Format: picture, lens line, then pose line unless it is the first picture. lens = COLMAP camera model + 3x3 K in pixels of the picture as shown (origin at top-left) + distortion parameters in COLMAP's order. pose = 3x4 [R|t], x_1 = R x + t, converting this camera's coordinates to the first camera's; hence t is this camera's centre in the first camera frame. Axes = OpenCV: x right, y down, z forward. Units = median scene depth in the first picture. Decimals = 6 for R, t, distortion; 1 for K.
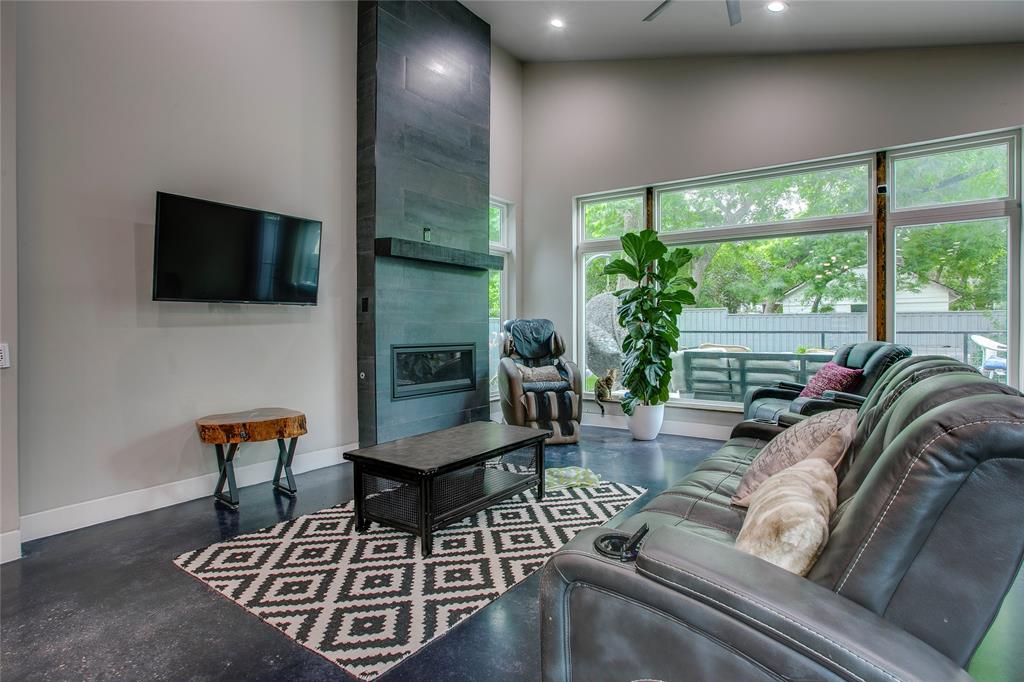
lens RADIAL K [[512.1, 0, 531.8], [0, 512.1, 330.4], [0, 0, 1]] dist [-0.032905, 0.001306]
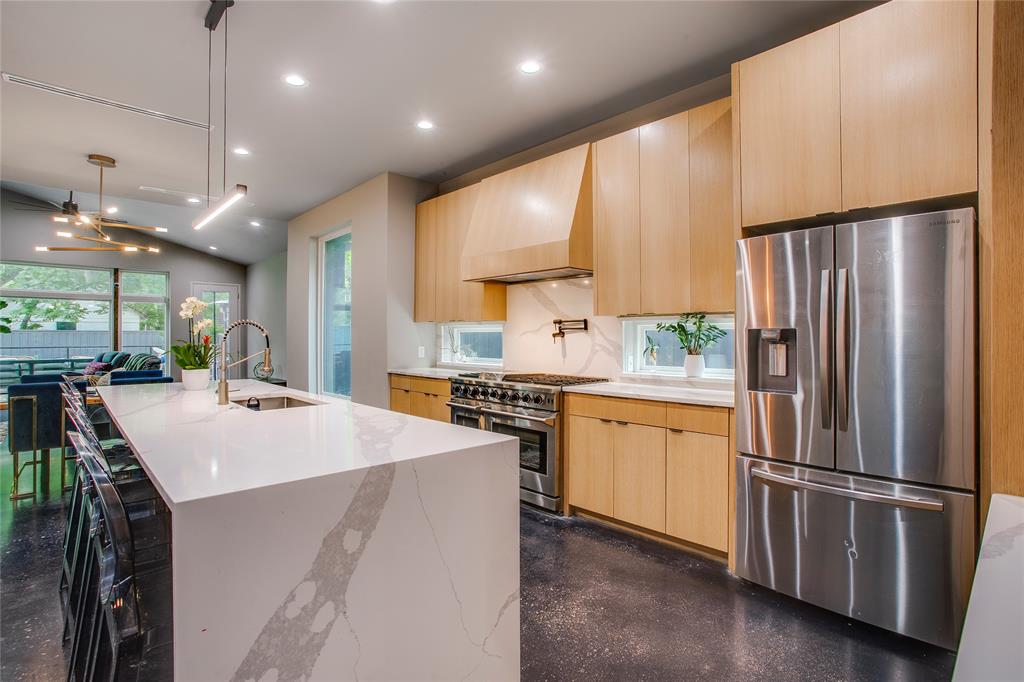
lens RADIAL K [[501.3, 0, 508.1], [0, 501.3, 336.5], [0, 0, 1]] dist [-0.046402, 0.026756]
pose [[0.227775, 0.002791, 0.973710, -1.041541], [0.007096, 0.999965, -0.004526, -0.021474], [-0.973688, 0.007941, 0.227747, -1.203922]]
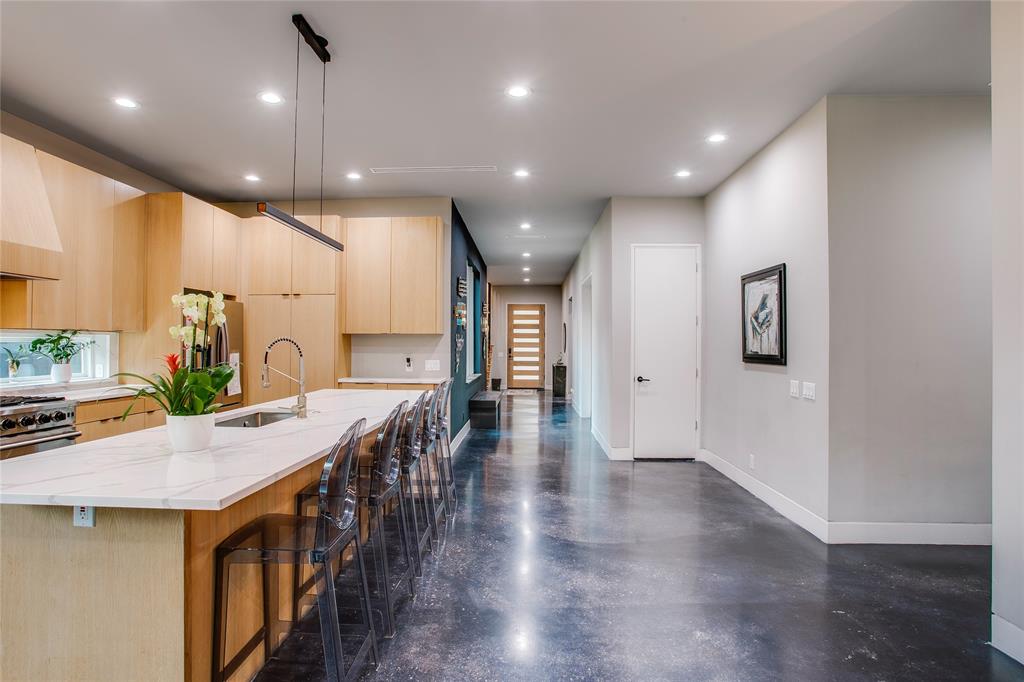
lens RADIAL K [[521.9, 0, 503.2], [0, 521.9, 337.4], [0, 0, 1]] dist [-0.066371, 0.028729]
pose [[-0.853319, -0.004975, -0.521366, -0.437033], [-0.003456, 0.999986, -0.003885, -0.042984], [0.521379, -0.001514, -0.853324, -0.091138]]
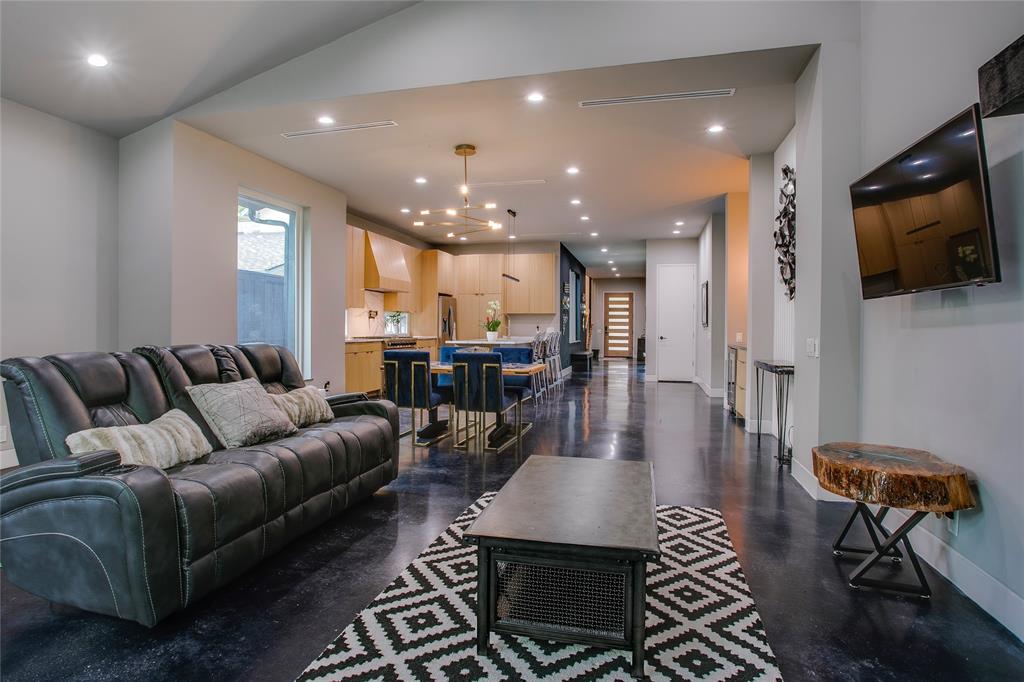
lens RADIAL K [[552.0, 0, 504.8], [0, 552.0, 329.4], [0, 0, 1]] dist [-0.054888, 0.000727]
pose [[-0.941726, -0.000853, -0.336381, 0.138869], [-0.004842, 0.999928, 0.011023, -0.007950], [0.336347, 0.012009, -0.941662, 1.142696]]
